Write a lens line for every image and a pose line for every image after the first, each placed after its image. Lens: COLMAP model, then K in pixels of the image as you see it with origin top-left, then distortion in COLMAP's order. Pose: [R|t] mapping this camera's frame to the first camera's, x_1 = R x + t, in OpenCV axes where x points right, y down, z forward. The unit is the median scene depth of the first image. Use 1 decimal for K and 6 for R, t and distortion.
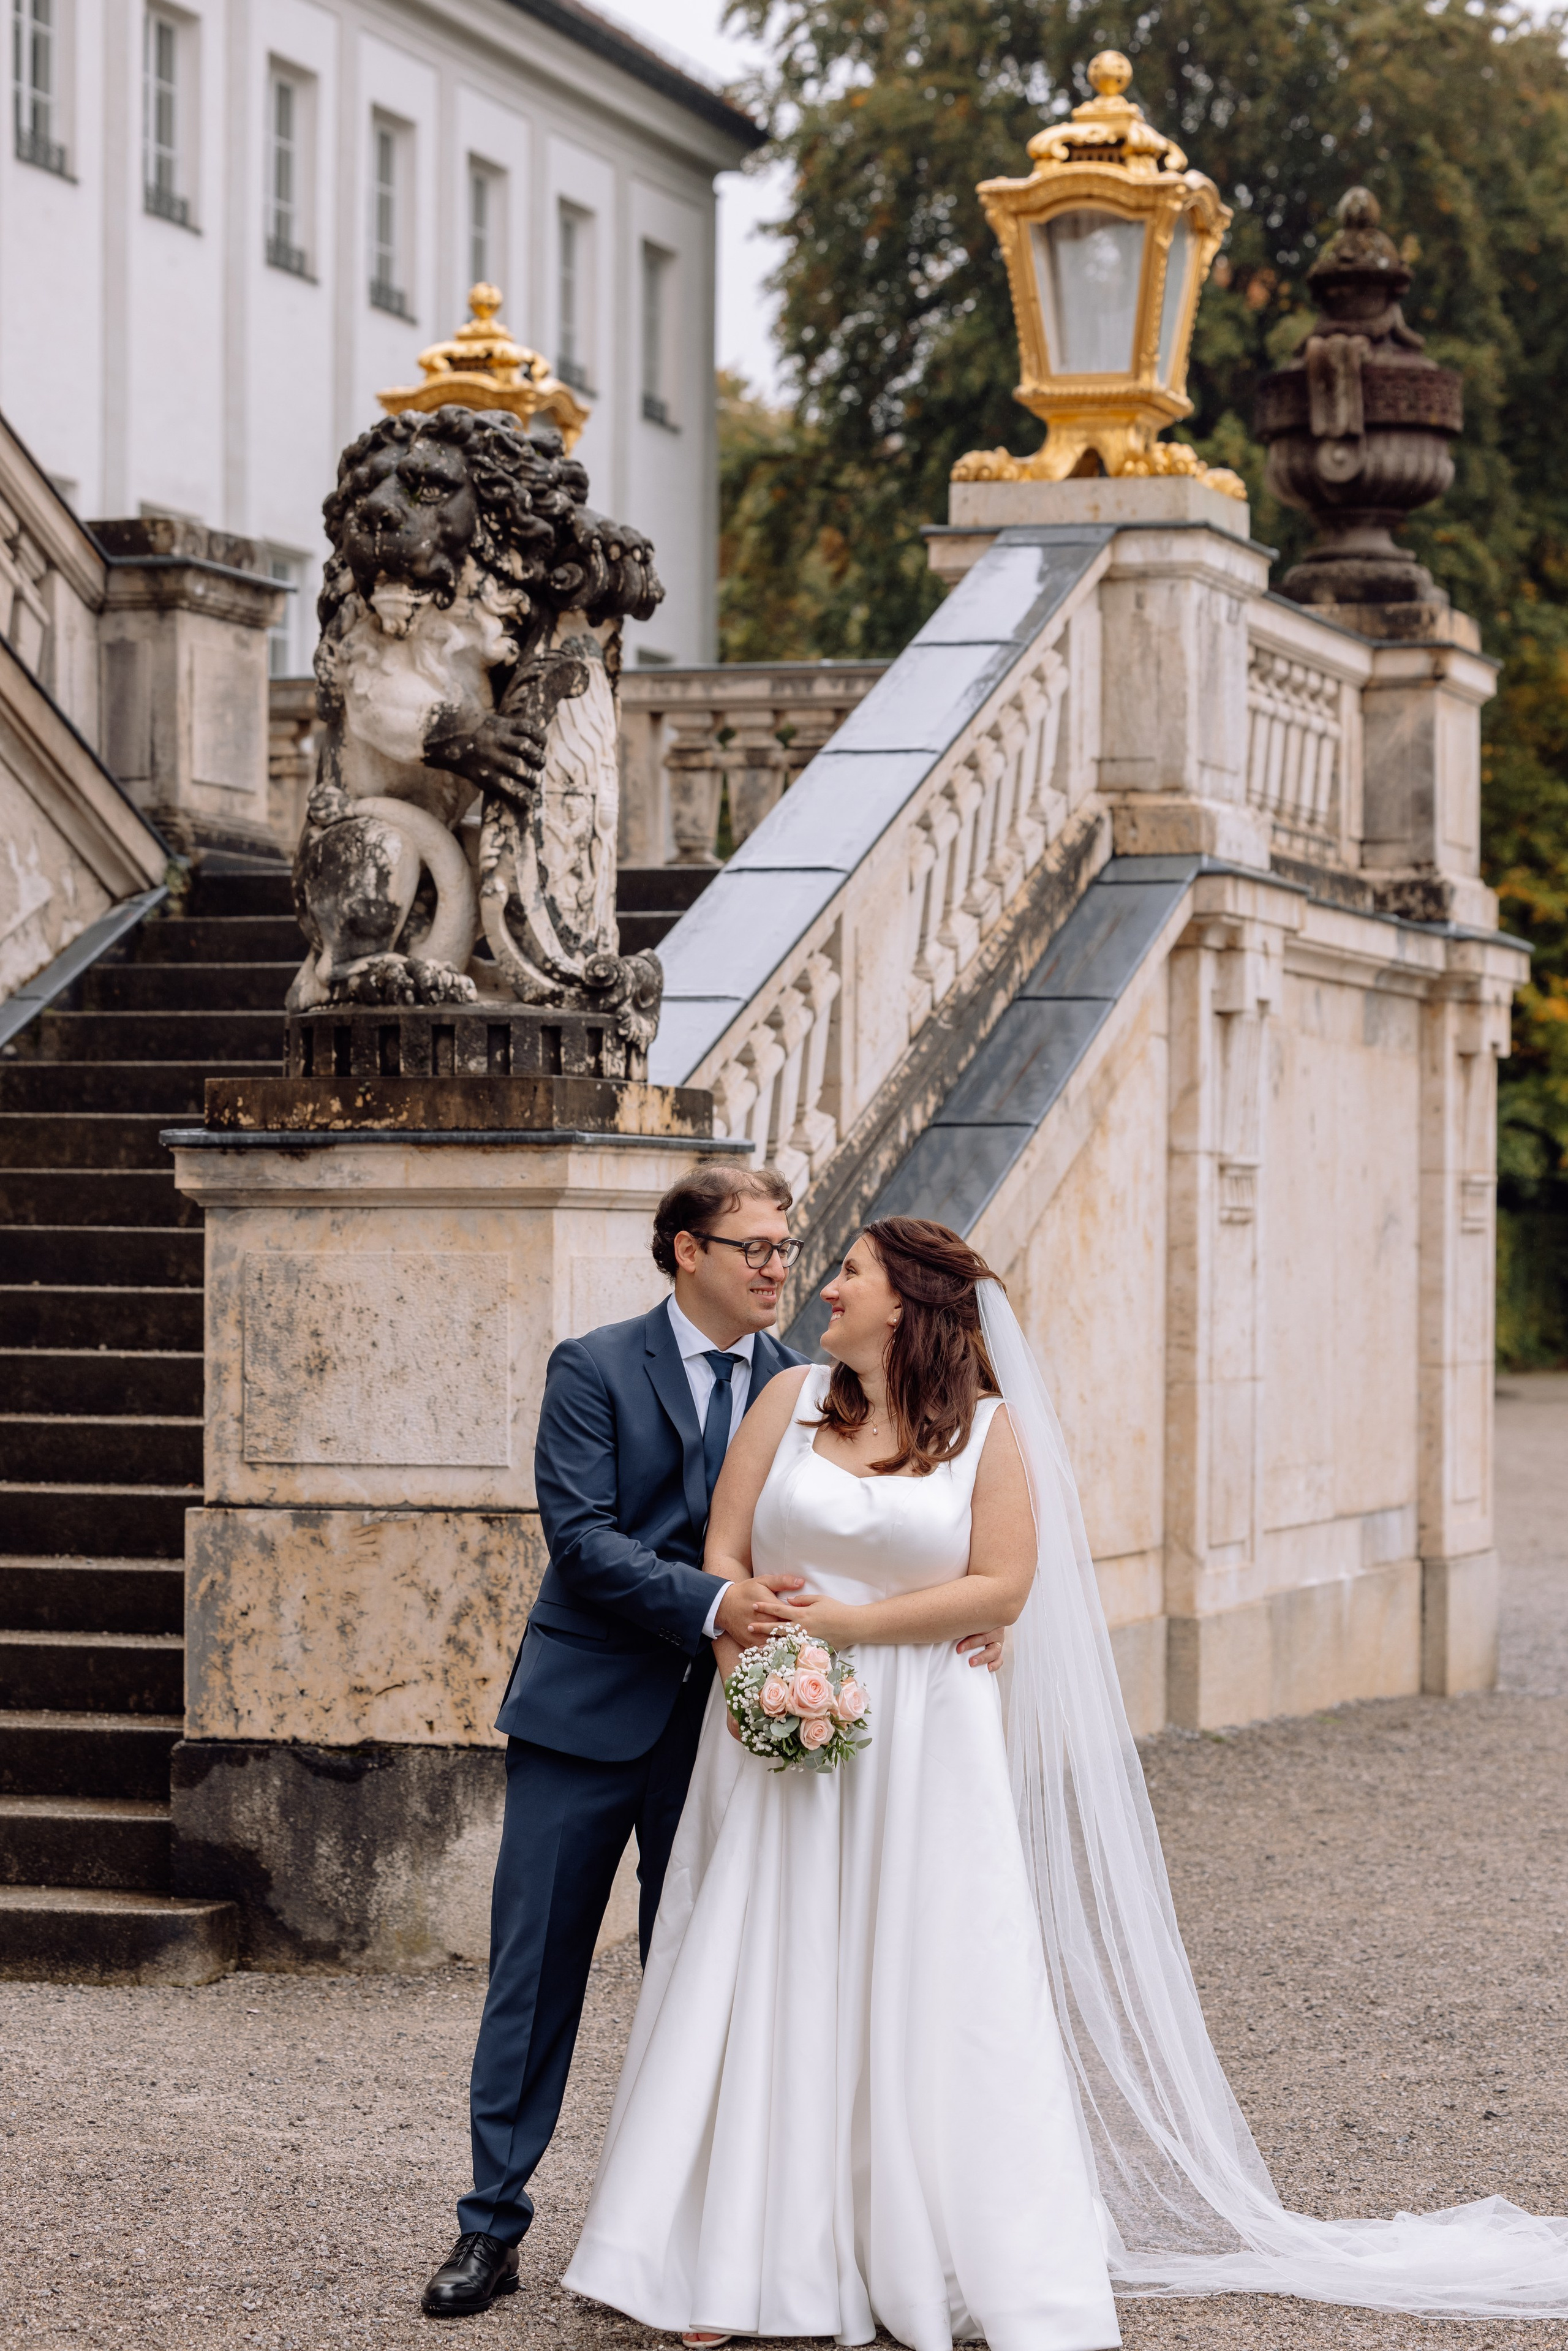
lens RADIAL K [[5922.3, 0, 783.3], [0, 5922.3, 1038.7], [0, 0, 1]] dist [0.067102, 0.618282]
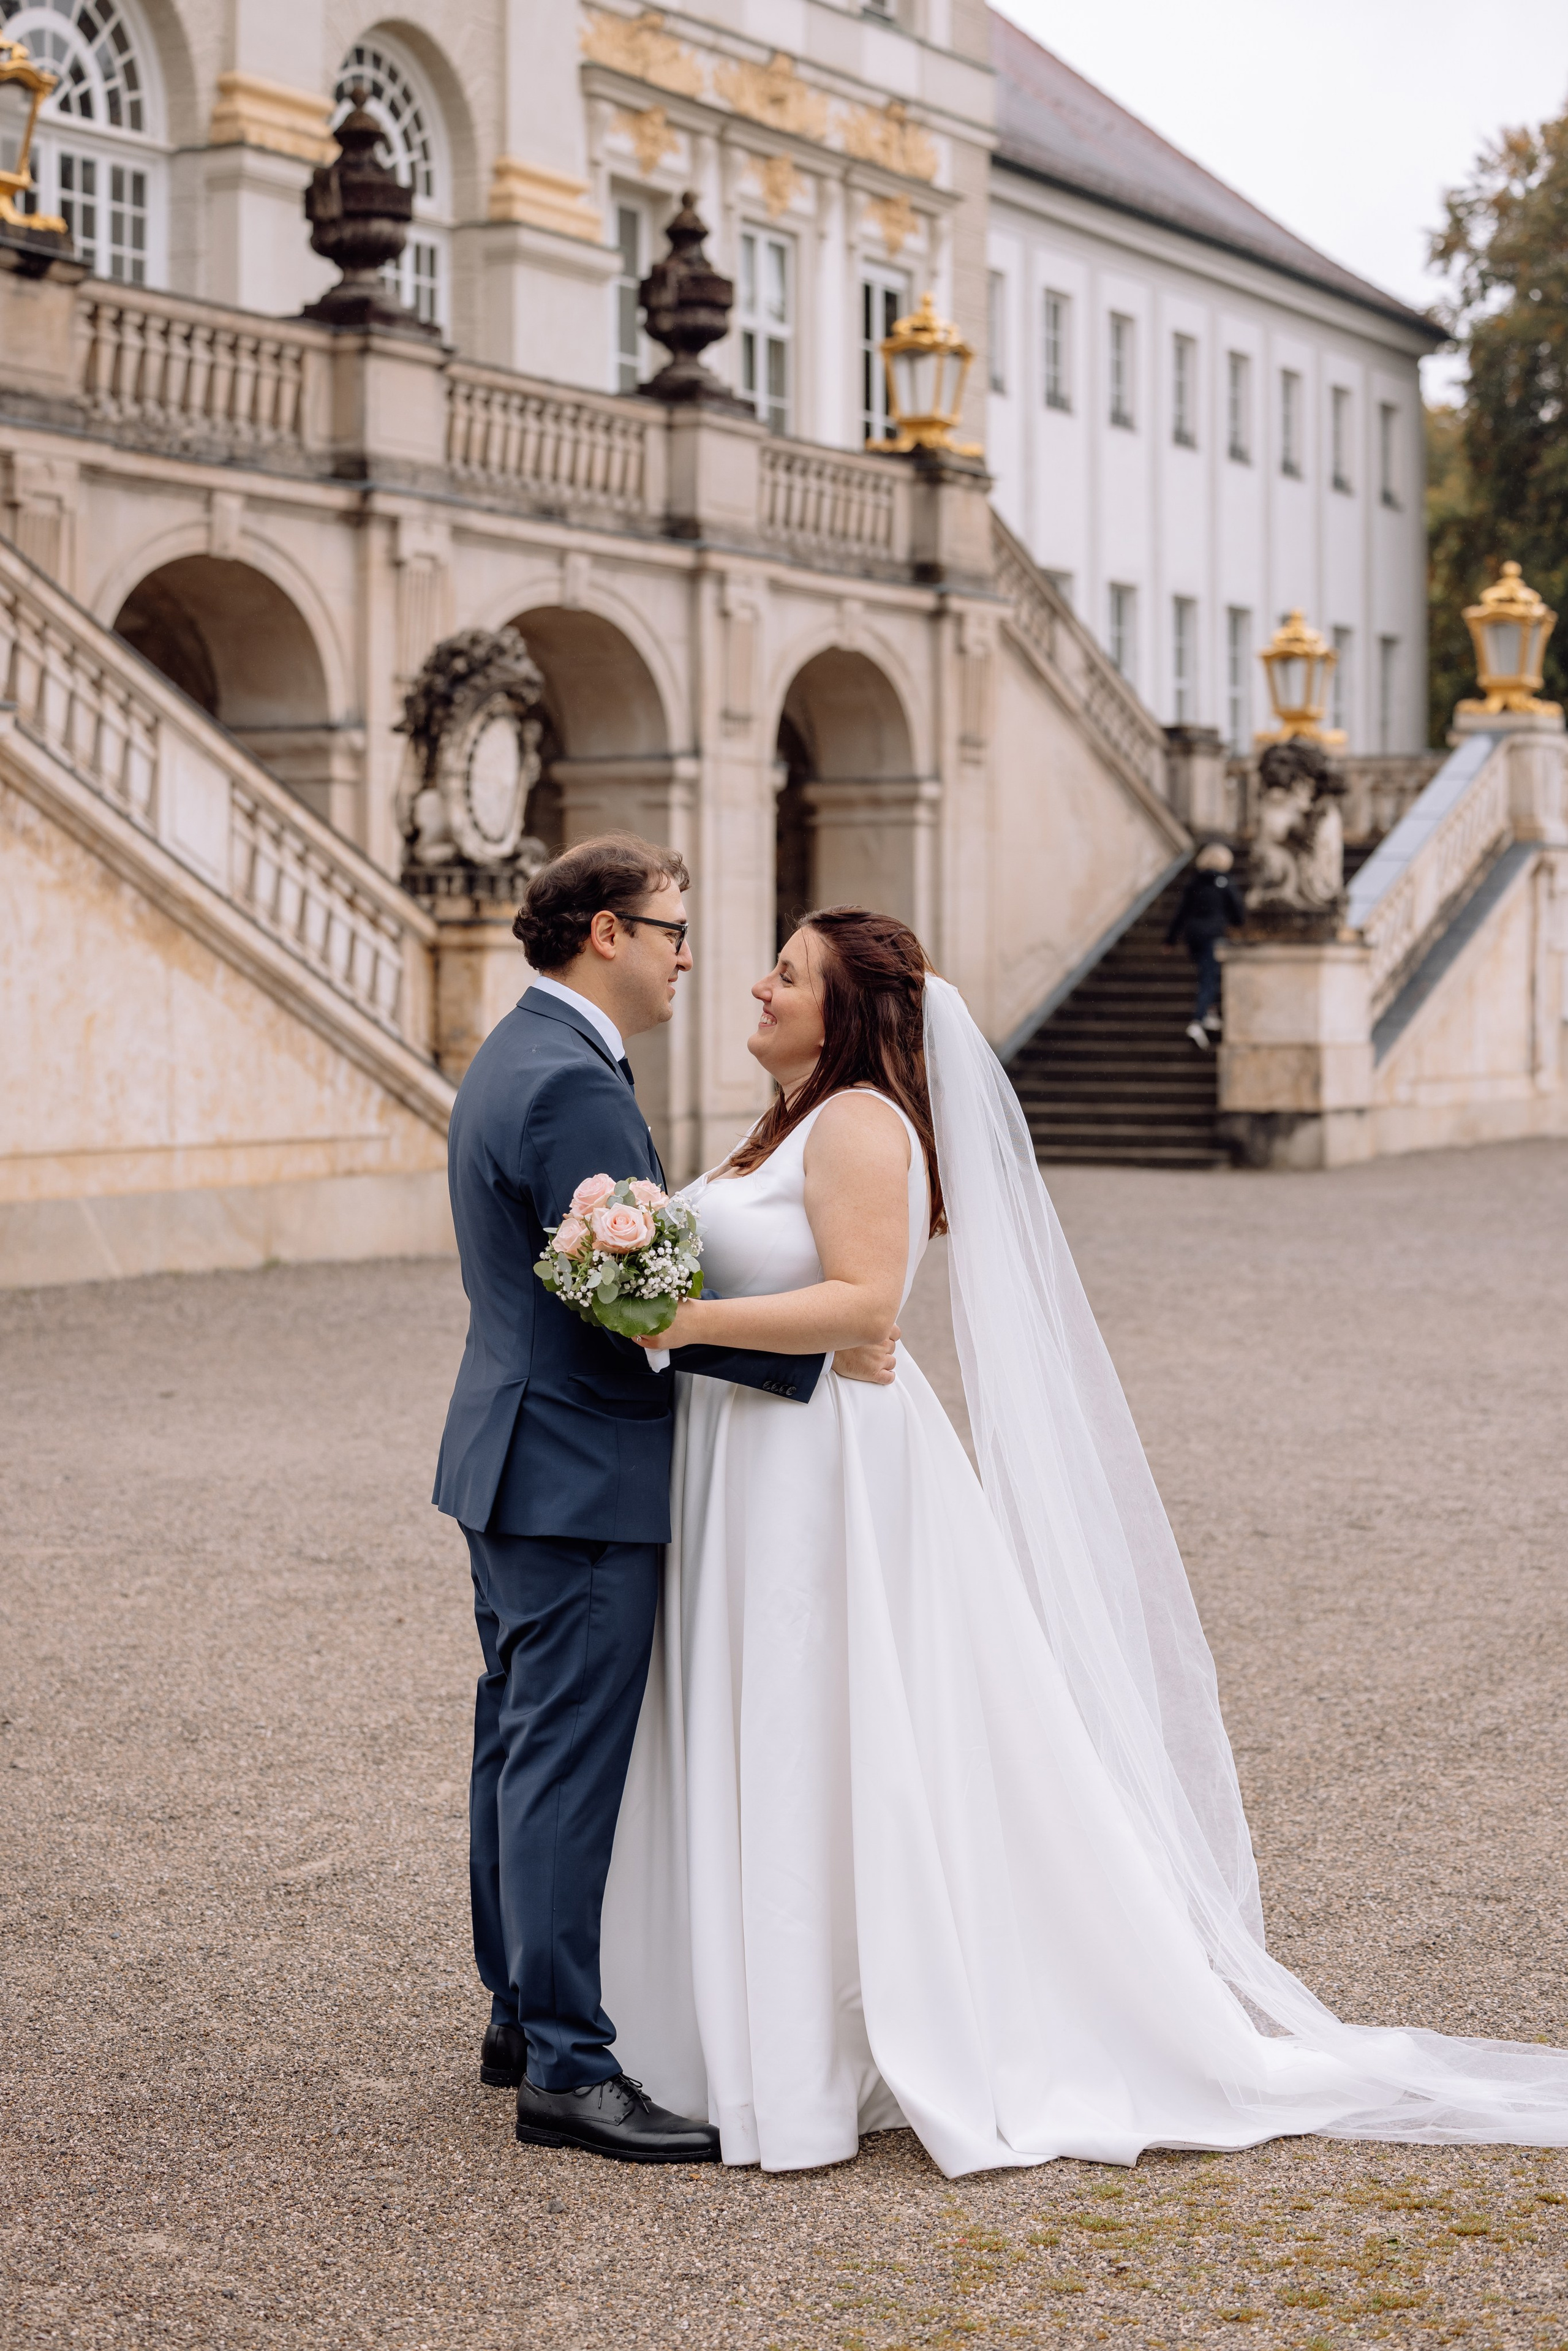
lens RADIAL K [[4636.2, 0, 782.6], [0, 4636.2, 999.0], [0, 0, 1]] dist [-0.191469, 0.131760]
pose [[0.987278, -0.005544, -0.158906, 0.057425], [0.011826, 0.999184, 0.038618, -0.041998], [0.158563, -0.040006, 0.986538, -1.244726]]
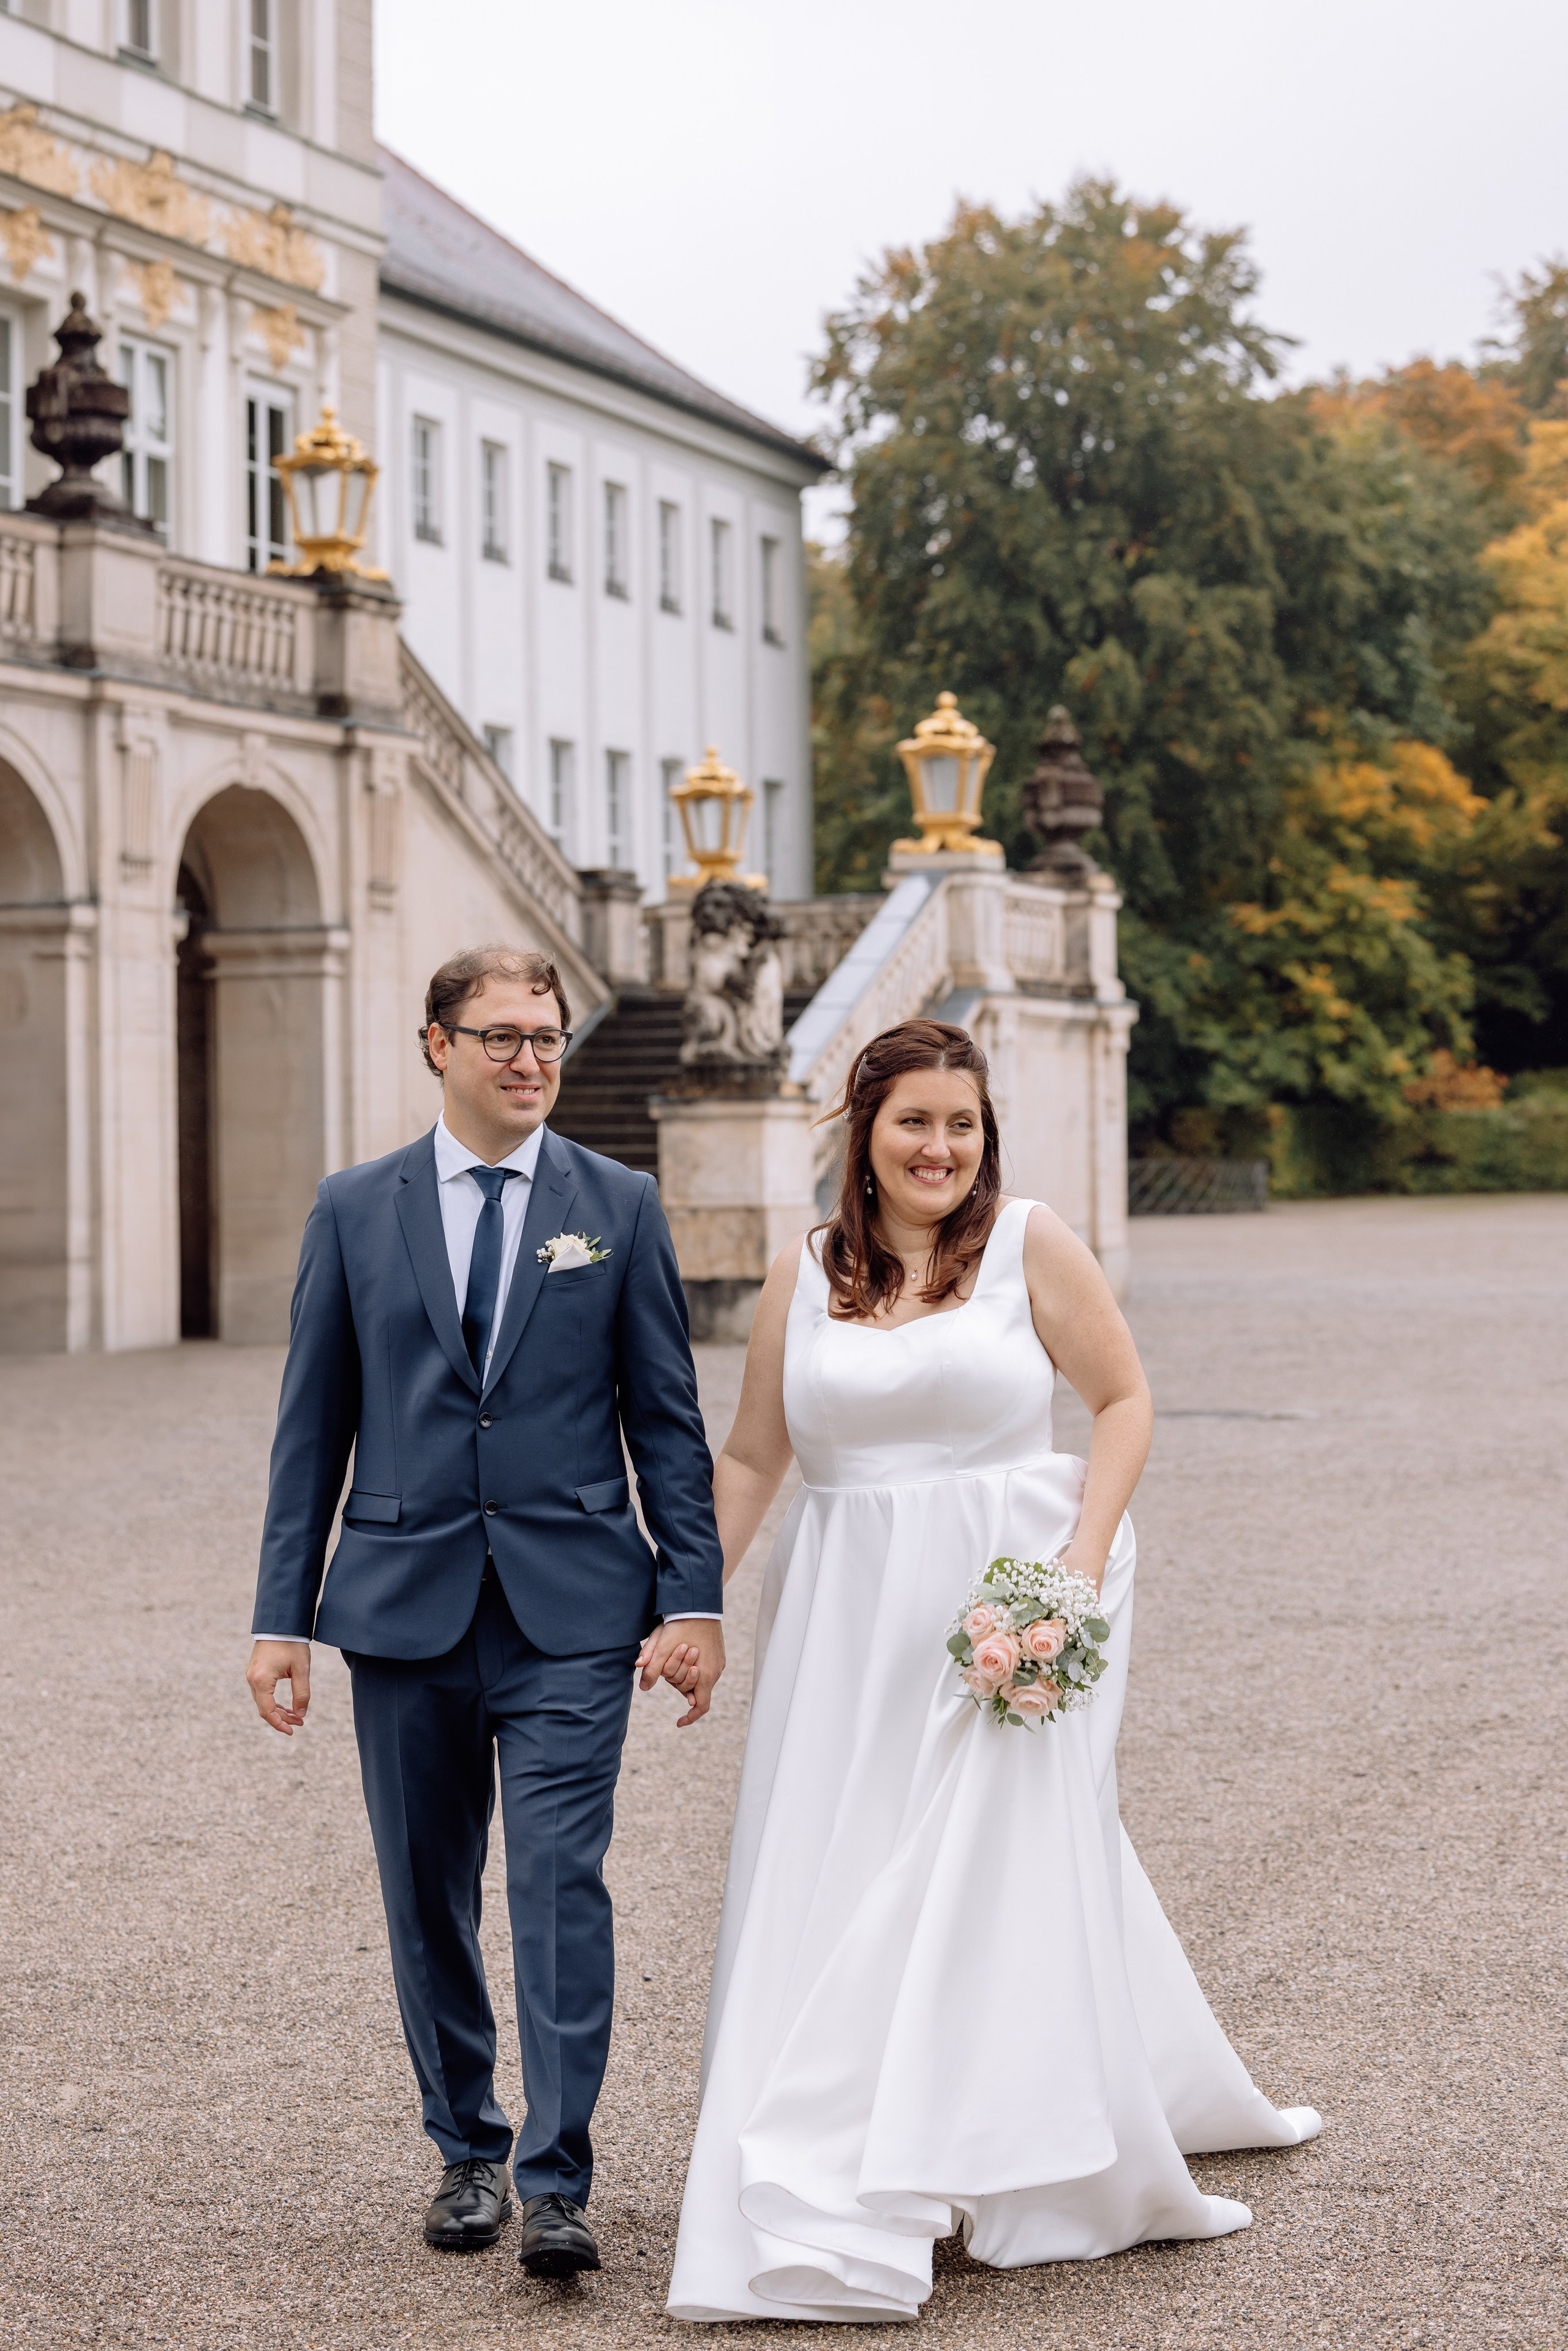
lens RADIAL K [[4836.0, 0, 675.4], [0, 4836.0, 1094.5], [0, 0, 1]] dist [-0.186056, 0.069693]
pose [[0.998944, -0.020378, -0.041169, 0.016787], [0.021411, 0.999463, 0.024816, -0.037152], [0.040641, -0.025671, 0.998844, -1.187885]]
